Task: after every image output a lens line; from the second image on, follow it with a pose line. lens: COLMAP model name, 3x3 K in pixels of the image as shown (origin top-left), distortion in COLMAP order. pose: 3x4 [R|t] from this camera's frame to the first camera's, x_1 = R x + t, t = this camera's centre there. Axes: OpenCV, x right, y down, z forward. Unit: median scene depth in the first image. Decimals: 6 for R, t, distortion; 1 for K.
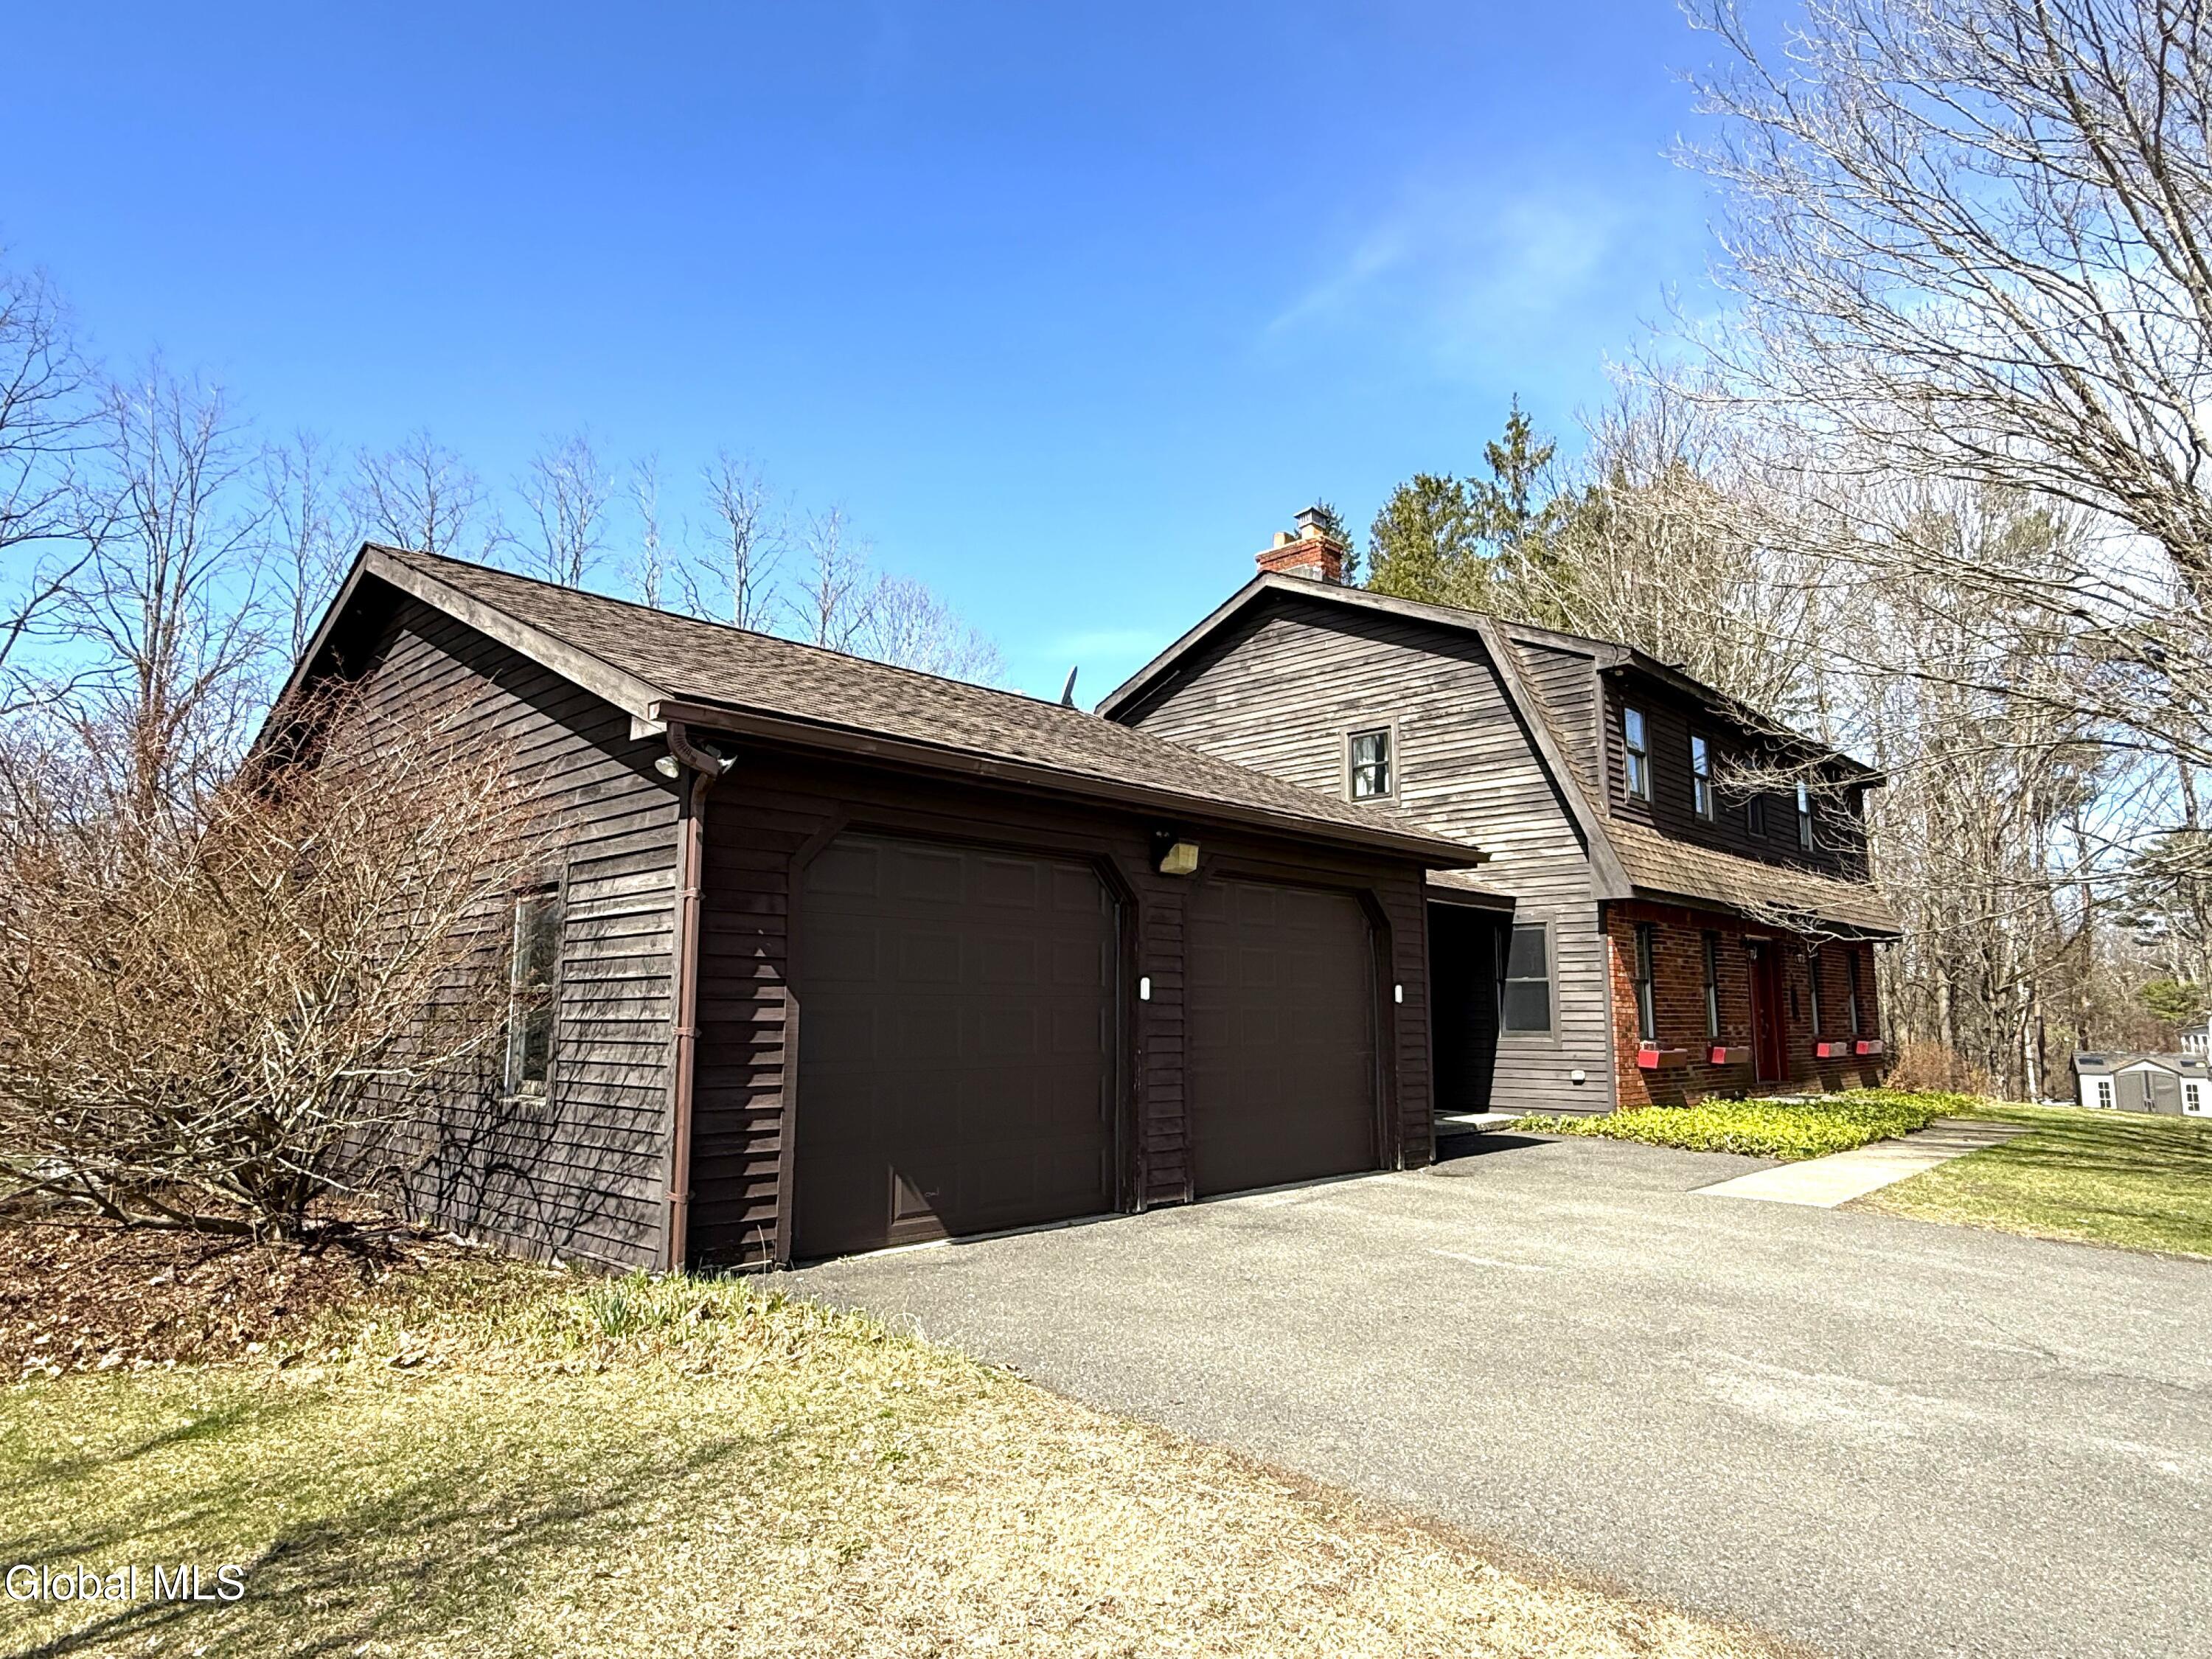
lens RADIAL K [[1280.0, 0, 1104.2], [0, 1280.0, 831.3], [0, 0, 1]] dist [-0.005976, -0.000611]
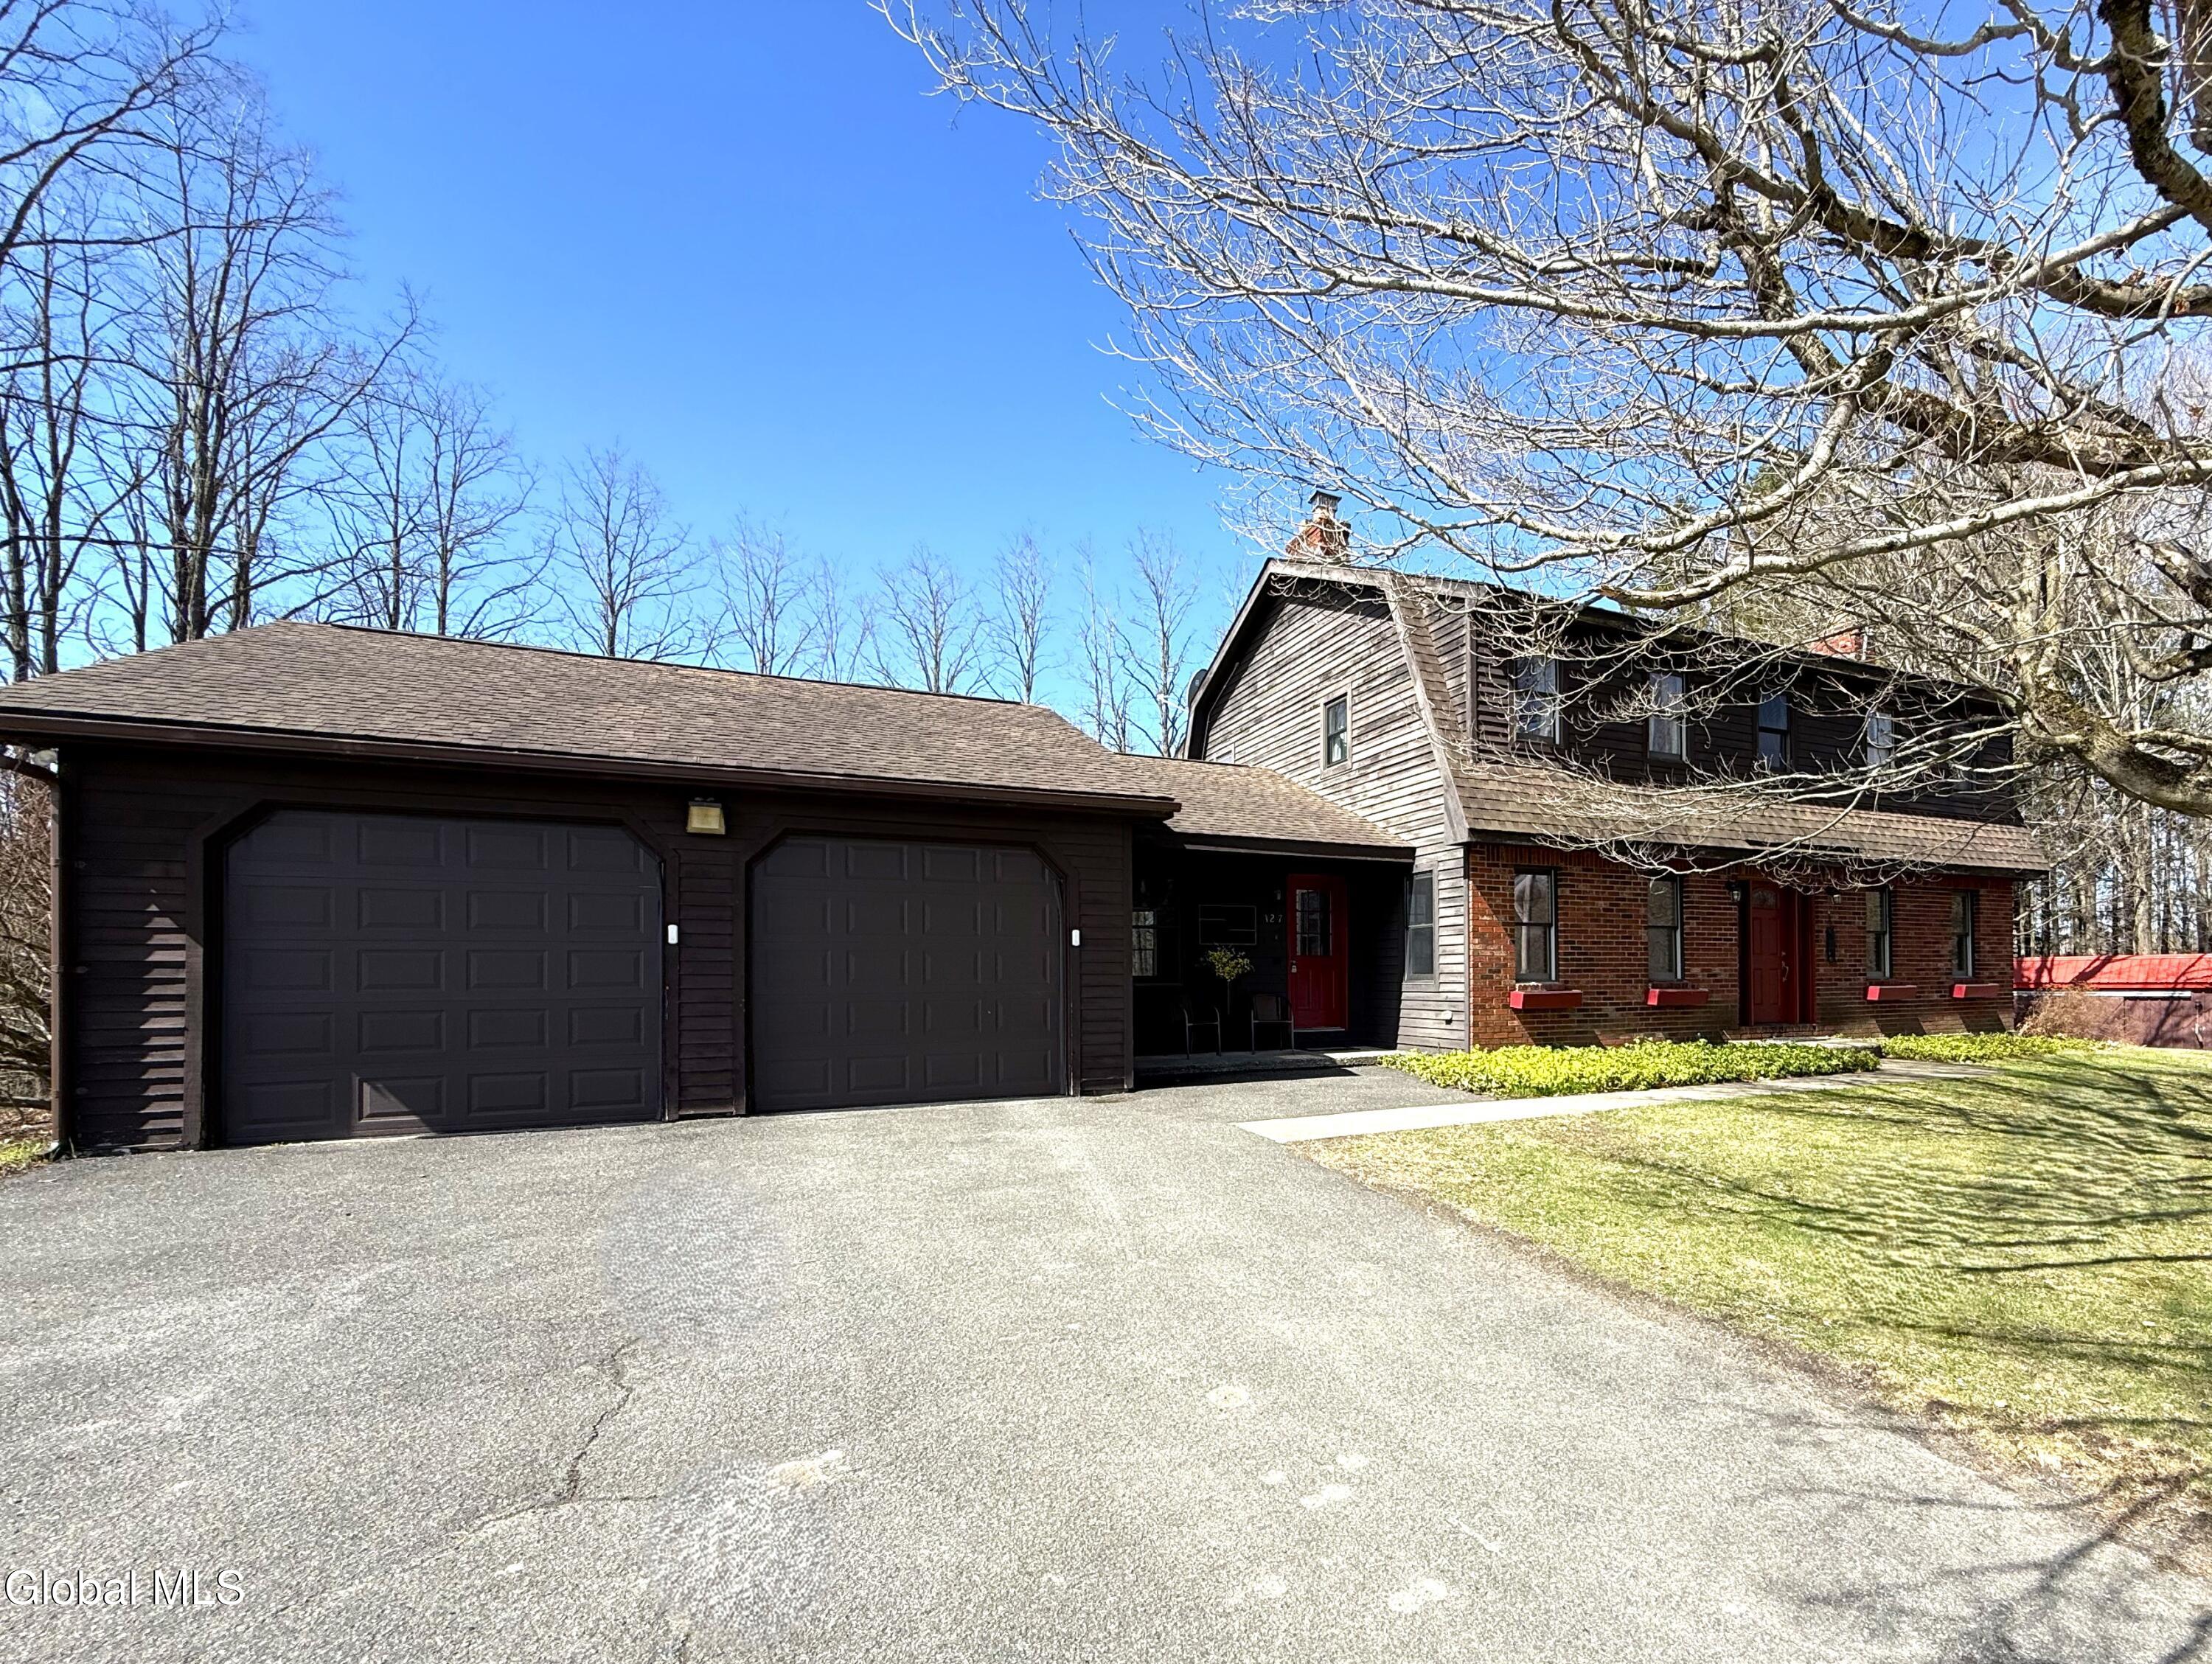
lens RADIAL K [[1019.6, 0, 1121.6], [0, 1019.6, 957.2], [0, 0, 1]] dist [0.000680, 0.000091]
pose [[0.945787, -0.012694, -0.324540, 0.374469], [0.054314, 0.991346, 0.119511, 0.028626], [0.320214, -0.130659, 0.938292, 0.134118]]
